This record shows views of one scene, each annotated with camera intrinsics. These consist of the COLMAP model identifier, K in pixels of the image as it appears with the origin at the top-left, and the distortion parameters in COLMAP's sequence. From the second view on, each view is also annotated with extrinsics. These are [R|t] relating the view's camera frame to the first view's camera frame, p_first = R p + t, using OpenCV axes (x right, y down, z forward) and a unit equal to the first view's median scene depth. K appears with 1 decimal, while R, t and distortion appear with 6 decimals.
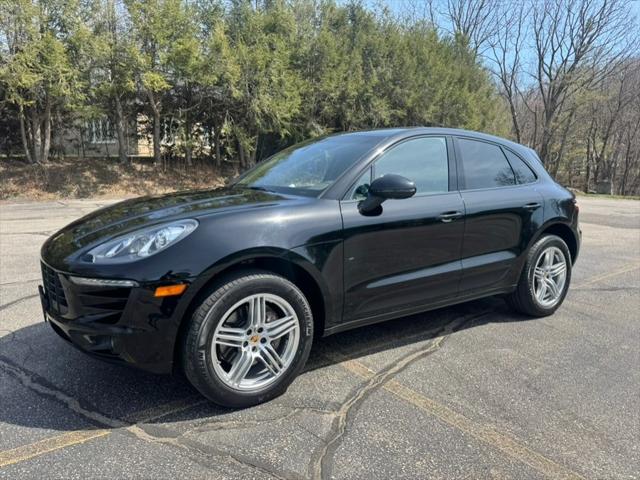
lens RADIAL K [[452.6, 0, 323.0], [0, 452.6, 238.0], [0, 0, 1]] dist [0.034093, -0.043861]
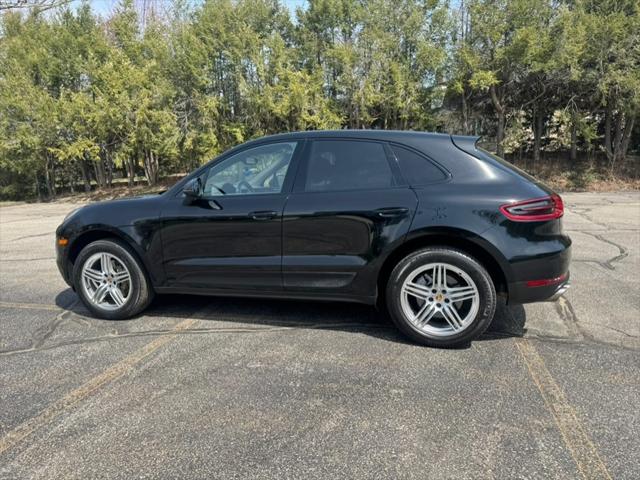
lens RADIAL K [[452.6, 0, 316.4], [0, 452.6, 240.4], [0, 0, 1]] dist [0.034093, -0.043861]
pose [[0.630308, 0.092912, -0.770765, 0.243879], [-0.081262, 0.995255, 0.053520, -0.010963], [0.772080, 0.028900, 0.634868, 0.080713]]
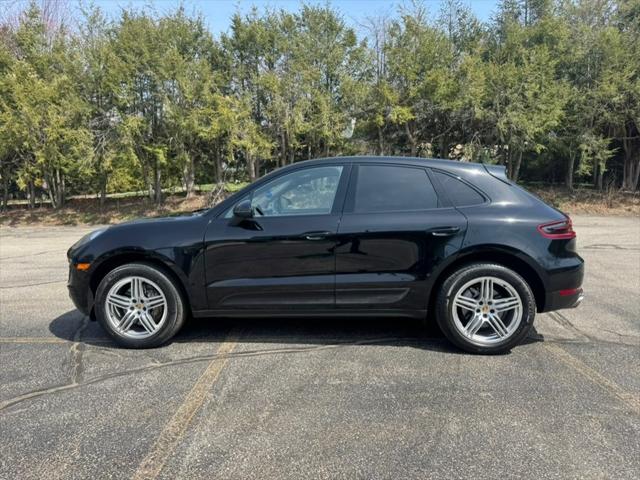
lens RADIAL K [[452.6, 0, 317.4], [0, 452.6, 237.3], [0, 0, 1]] dist [0.034093, -0.043861]
pose [[0.782126, 0.041401, -0.621744, 0.197623], [-0.071572, 0.997155, -0.023636, -0.003000], [0.618996, 0.062986, 0.782864, 0.022464]]
